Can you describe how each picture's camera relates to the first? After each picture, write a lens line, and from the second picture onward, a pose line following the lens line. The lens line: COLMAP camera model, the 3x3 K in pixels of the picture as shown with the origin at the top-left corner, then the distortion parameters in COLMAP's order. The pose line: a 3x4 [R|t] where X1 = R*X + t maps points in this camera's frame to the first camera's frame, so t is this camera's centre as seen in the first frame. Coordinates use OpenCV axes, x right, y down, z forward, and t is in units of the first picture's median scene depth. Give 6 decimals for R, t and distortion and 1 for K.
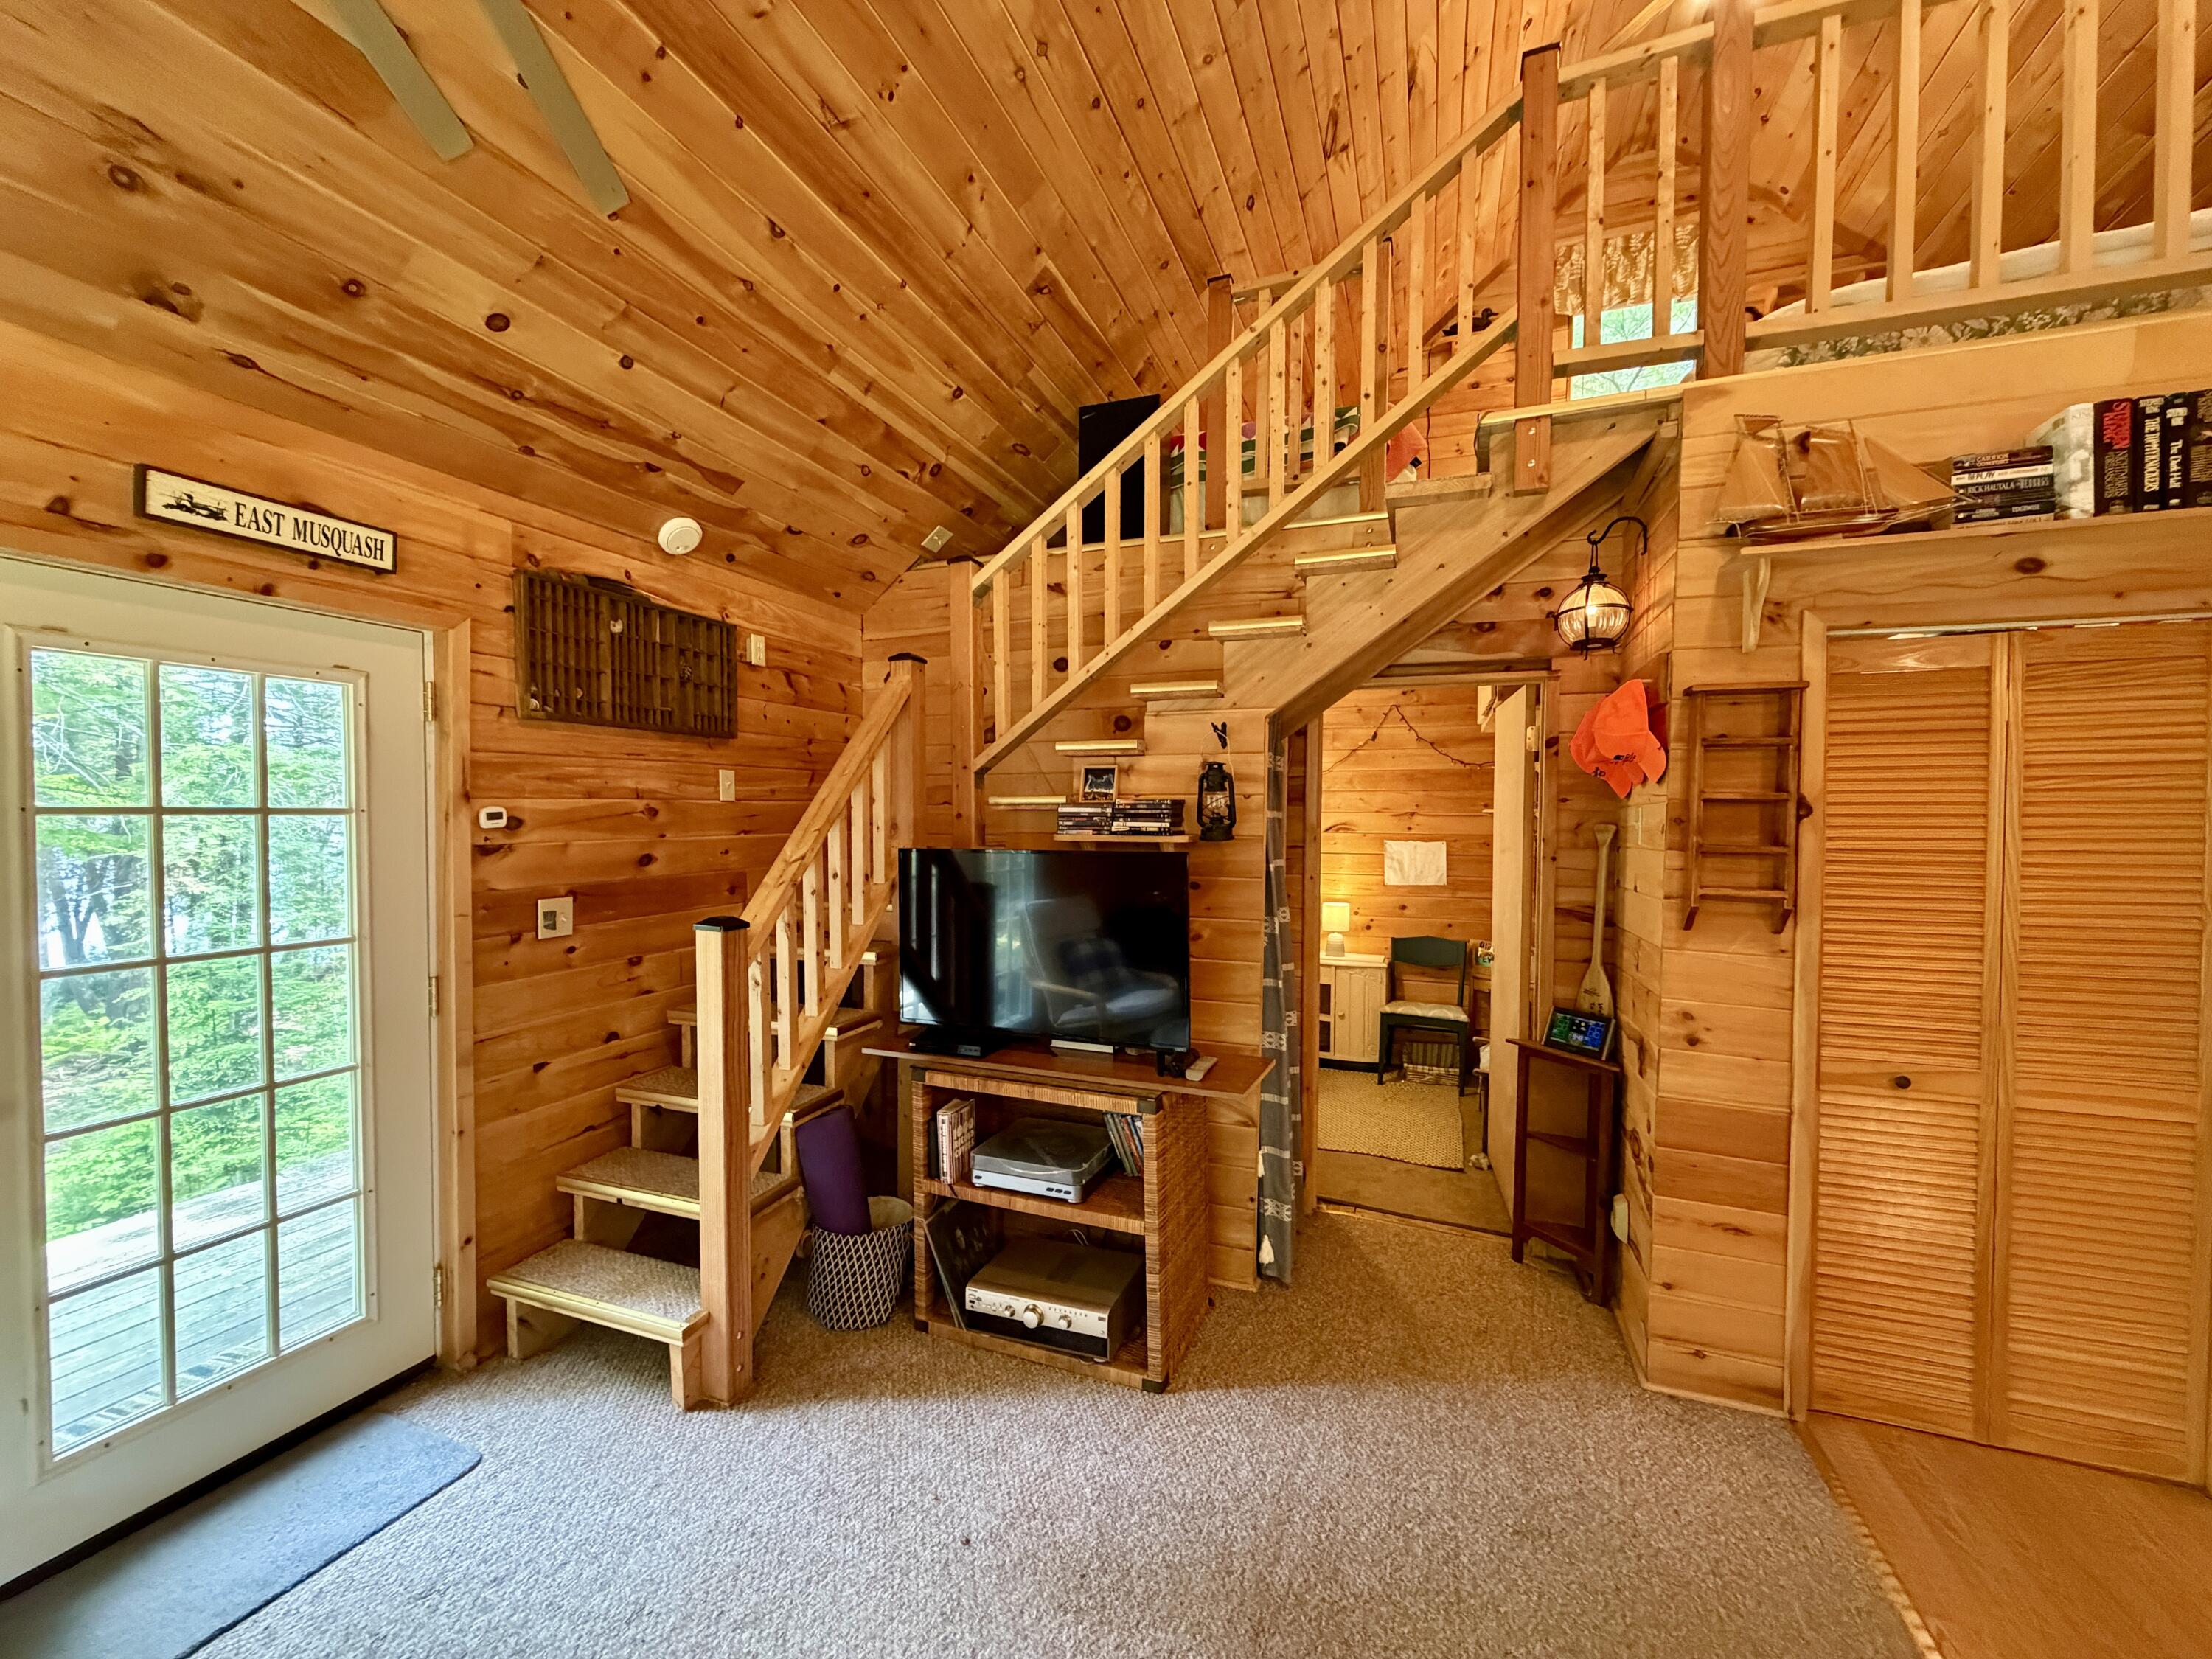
lens RADIAL K [[878.4, 0, 1103.1], [0, 878.4, 836.3], [0, 0, 1]] dist [0.000926, -0.000196]
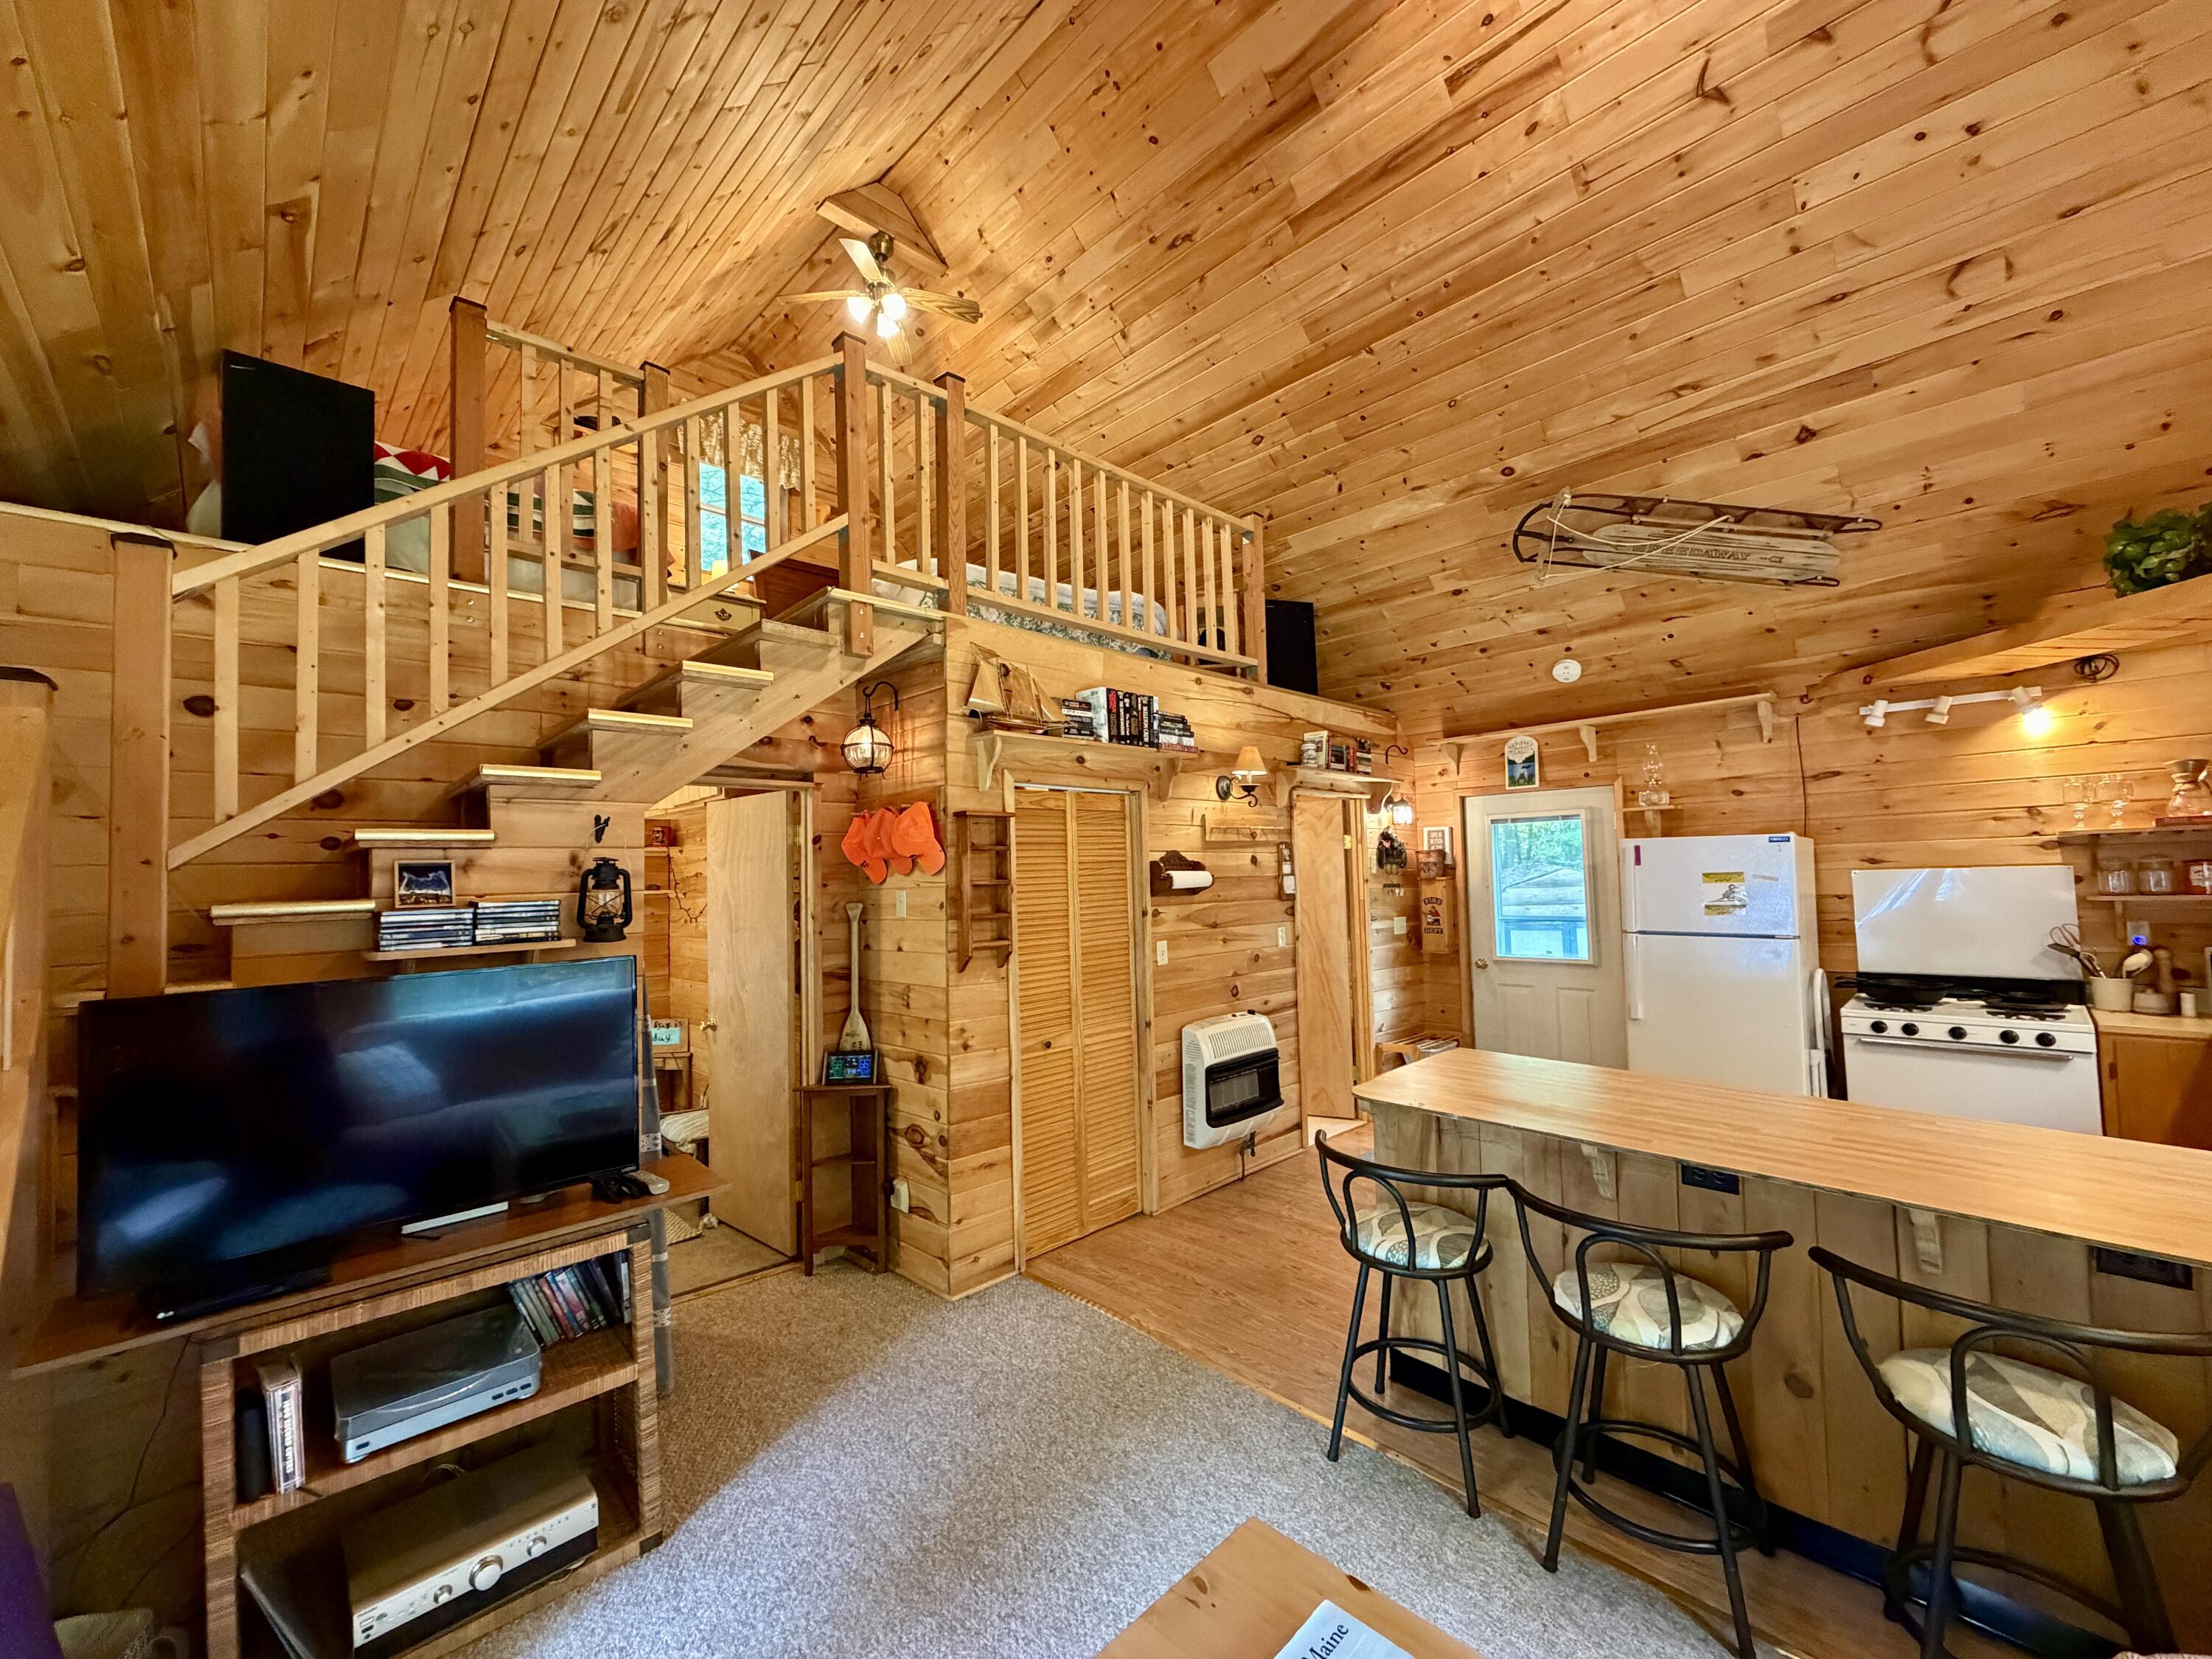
lens RADIAL K [[878.4, 0, 1101.5], [0, 878.4, 836.5], [0, 0, 1]] dist [0.000926, -0.000196]
pose [[0.420509, 0.020797, 0.907050, -0.582760], [0.051538, 0.997575, -0.046766, -0.041245], [-0.905824, 0.066413, 0.418417, 0.139303]]
